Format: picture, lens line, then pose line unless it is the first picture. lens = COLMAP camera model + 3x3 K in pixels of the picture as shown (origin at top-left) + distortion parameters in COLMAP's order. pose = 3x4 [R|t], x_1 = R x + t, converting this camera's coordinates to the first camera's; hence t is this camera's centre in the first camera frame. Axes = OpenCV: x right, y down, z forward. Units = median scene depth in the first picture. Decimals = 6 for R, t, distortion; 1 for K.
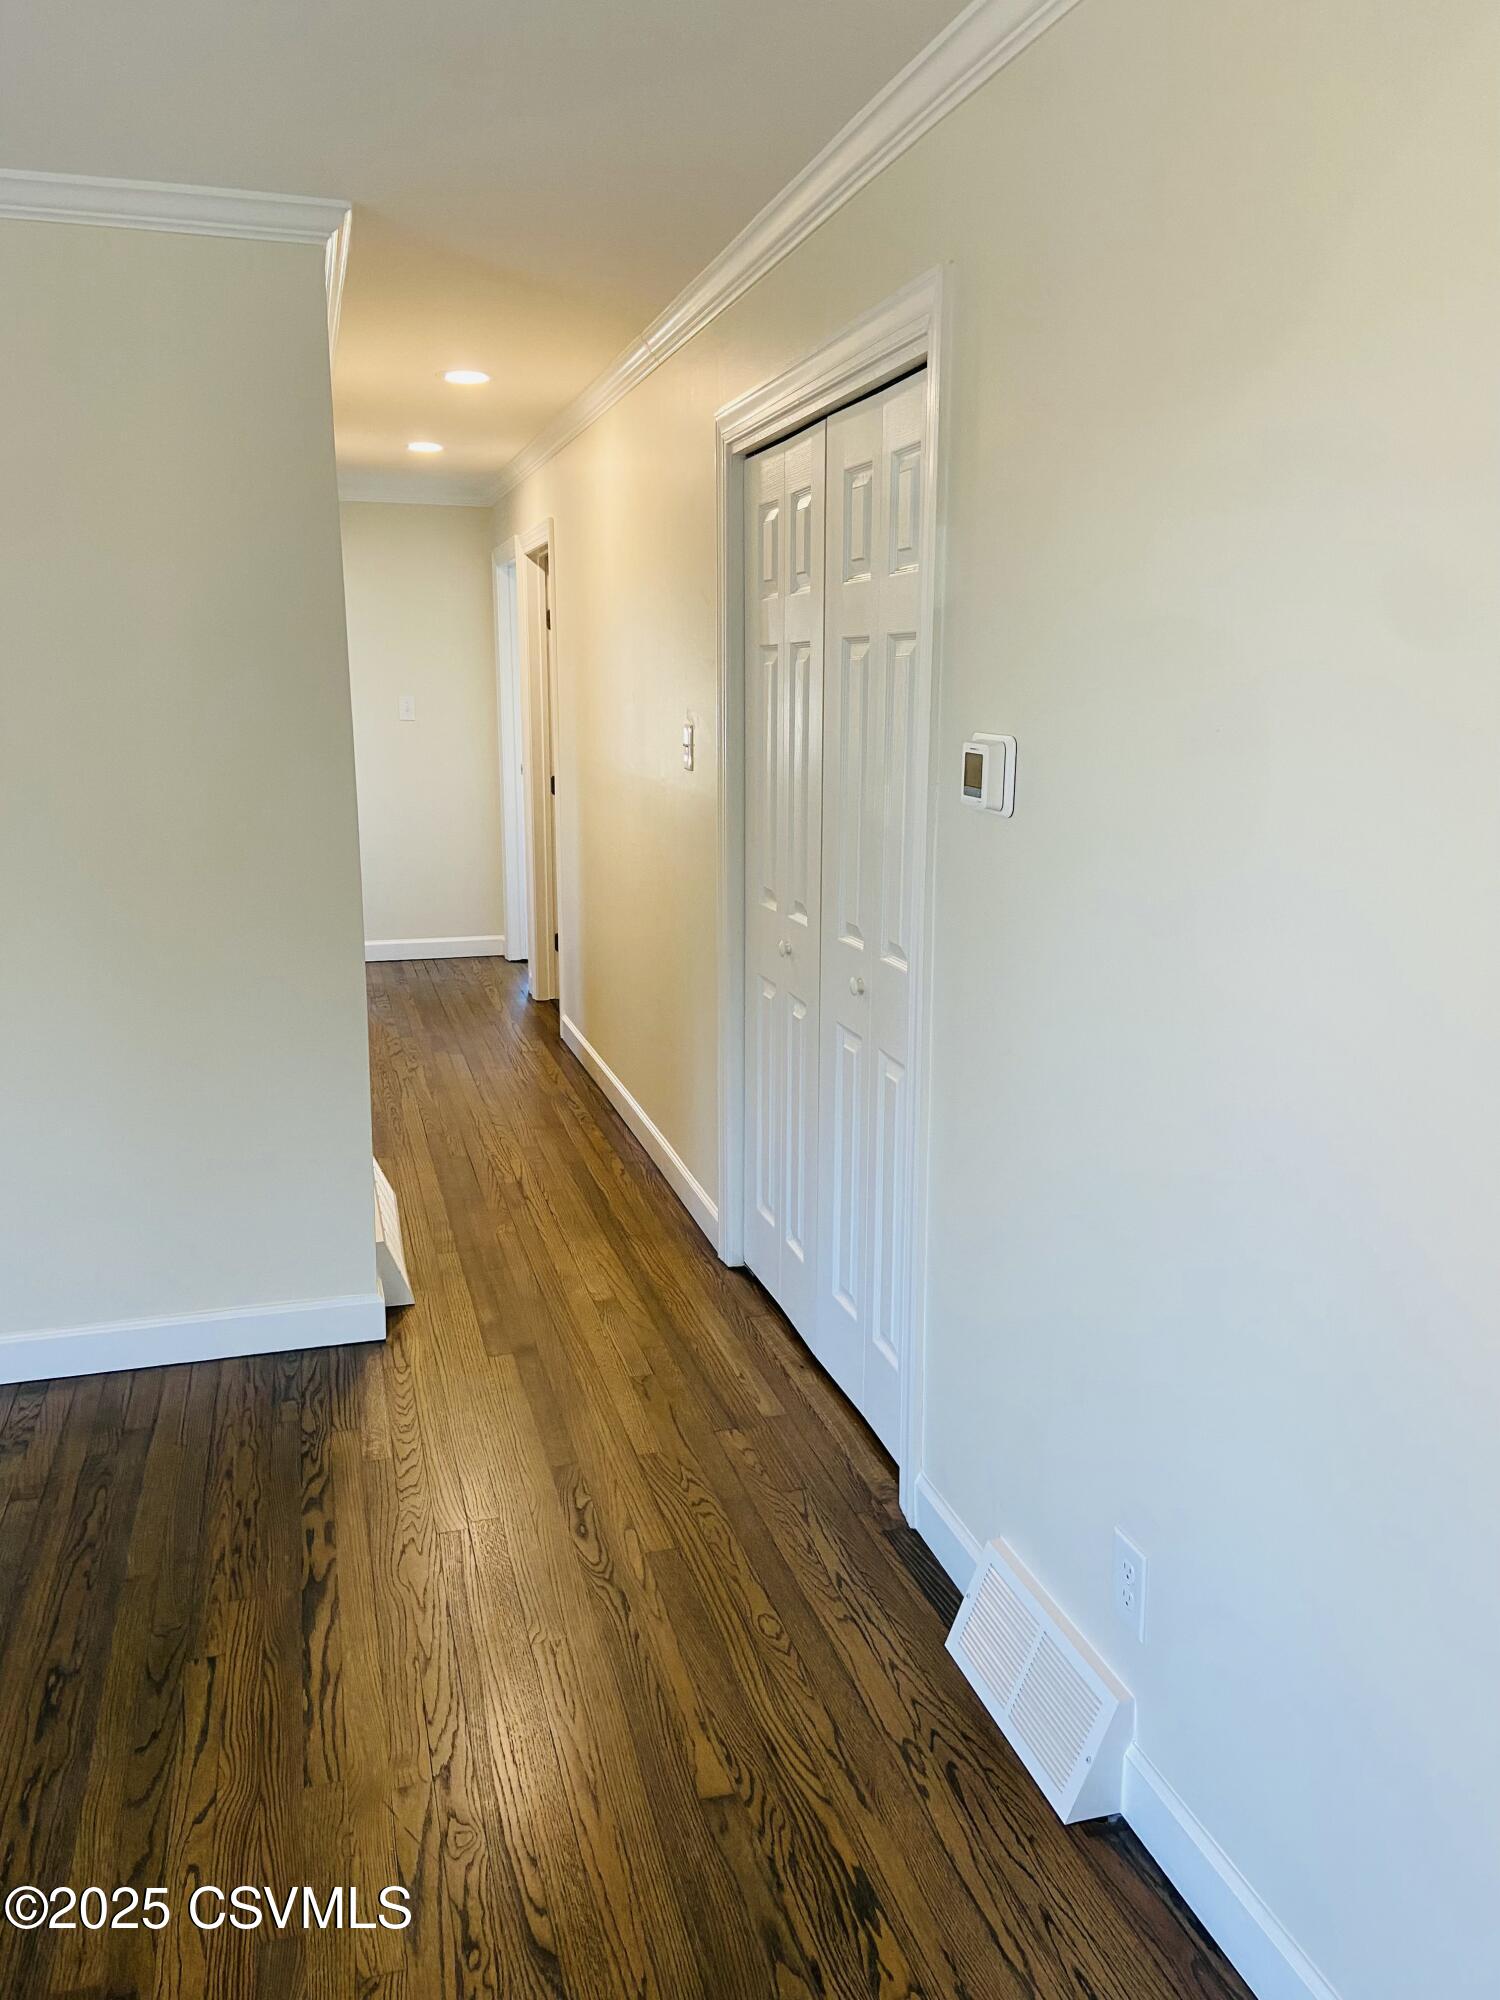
lens RADIAL K [[1498.0, 0, 745.9], [0, 1498.0, 987.4], [0, 0, 1]] dist [0.006921, 0.001821]
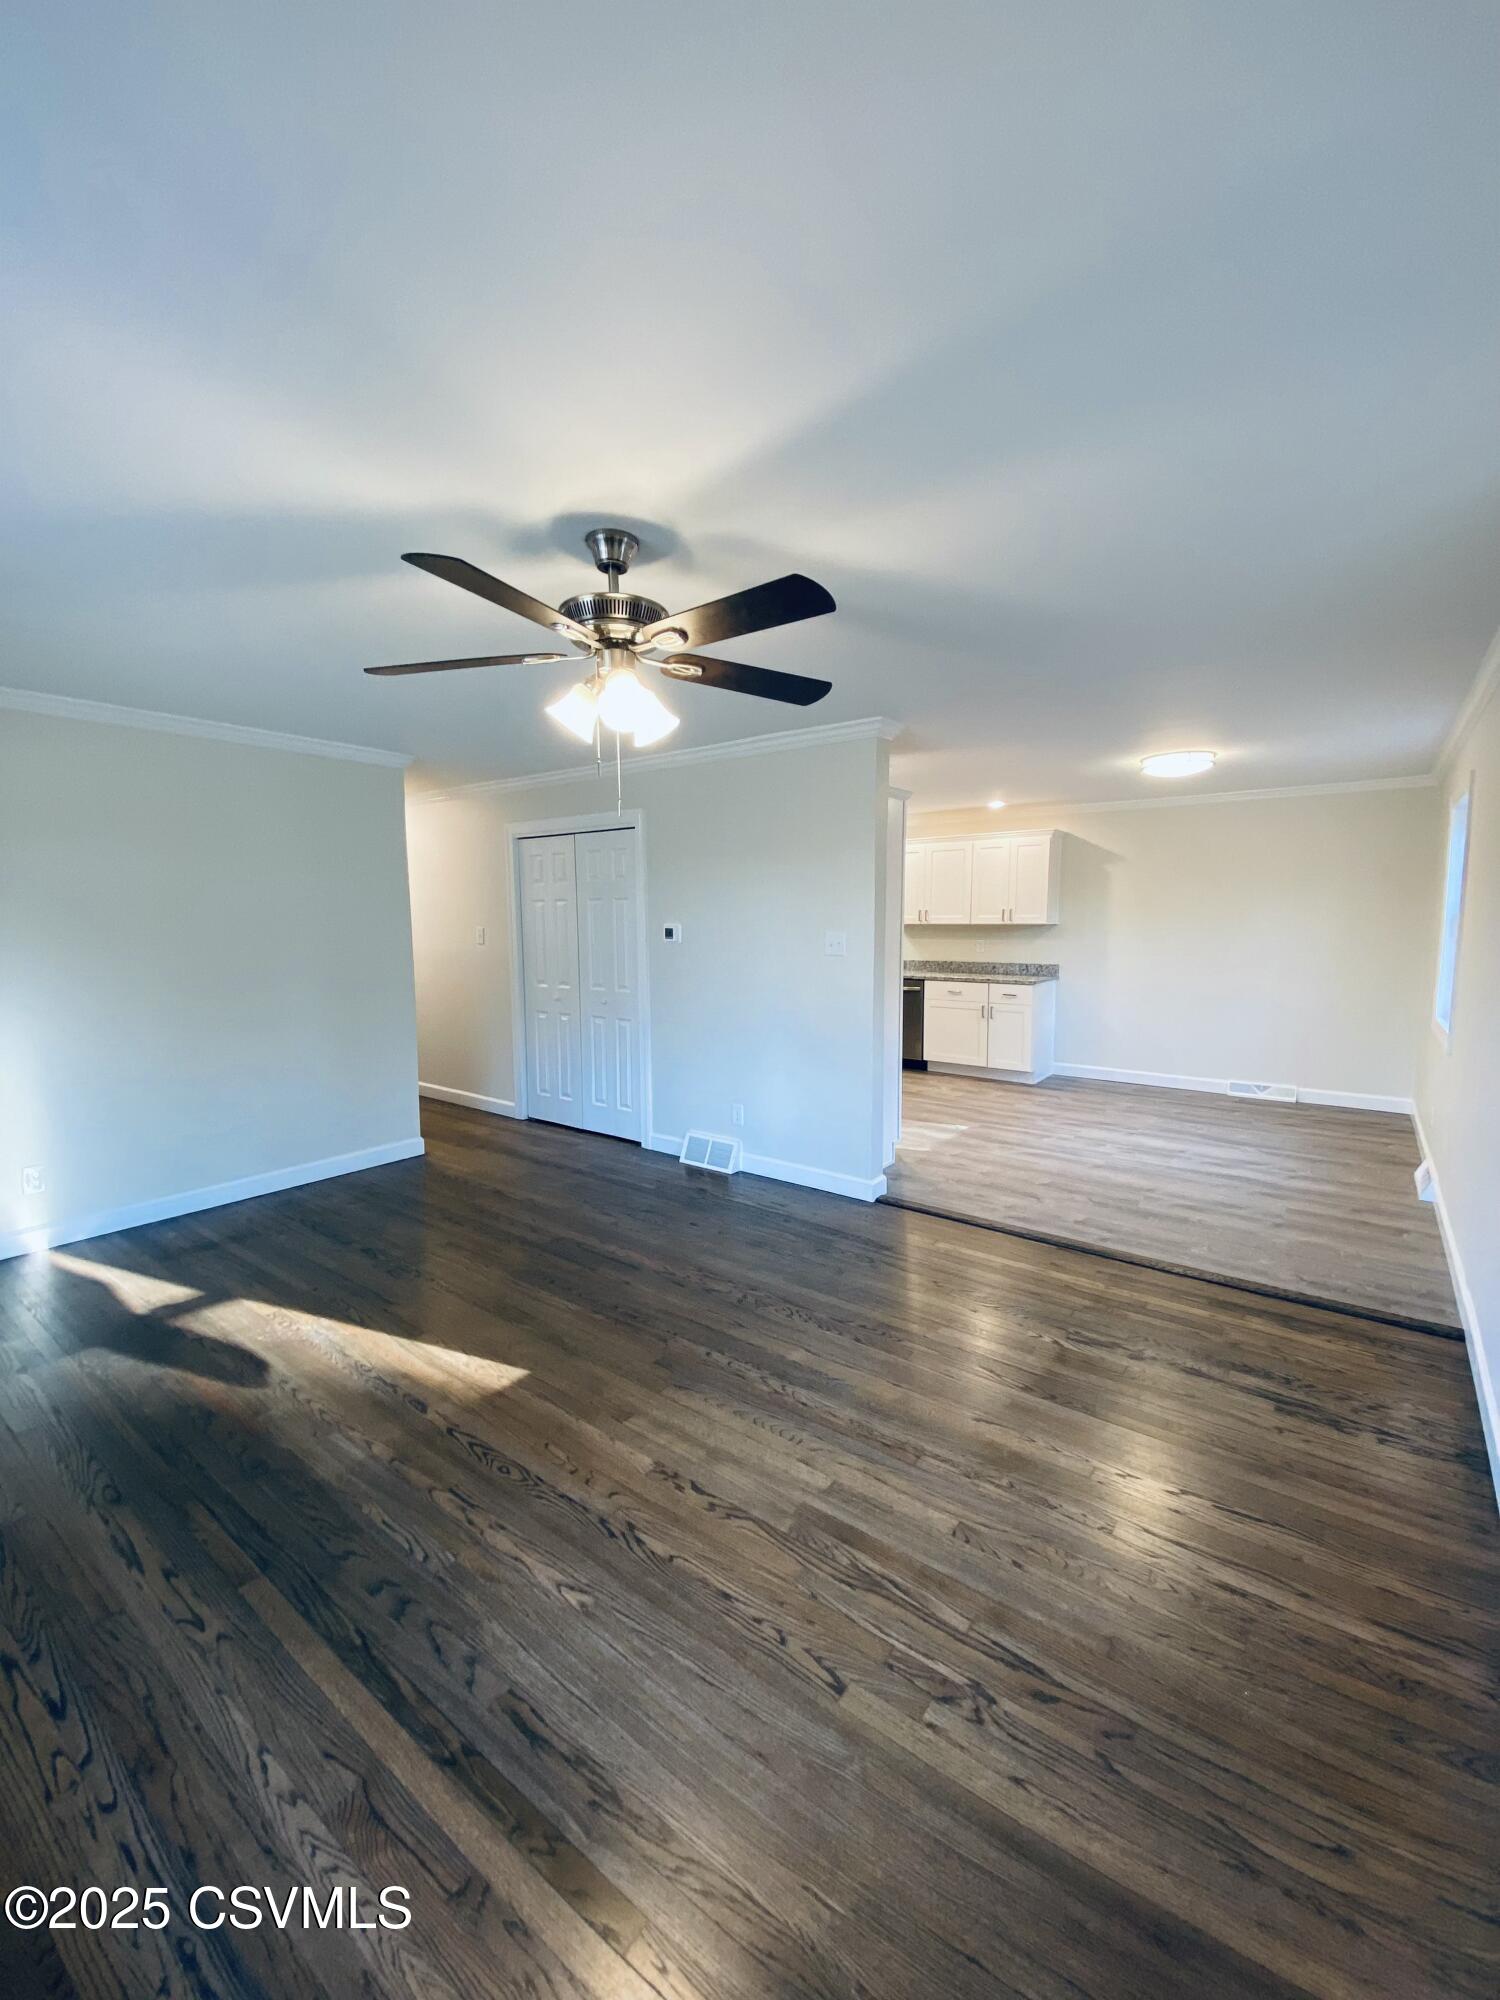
lens RADIAL K [[808.0, 0, 744.6], [0, 808.0, 999.0], [0, 0, 1]] dist [-0.018451, -0.001081]
pose [[0.808728, -0.061249, 0.584986, -0.720371], [0.119560, 0.990918, -0.061537, 0.141445], [-0.575904, 0.119708, 0.808706, -0.630636]]
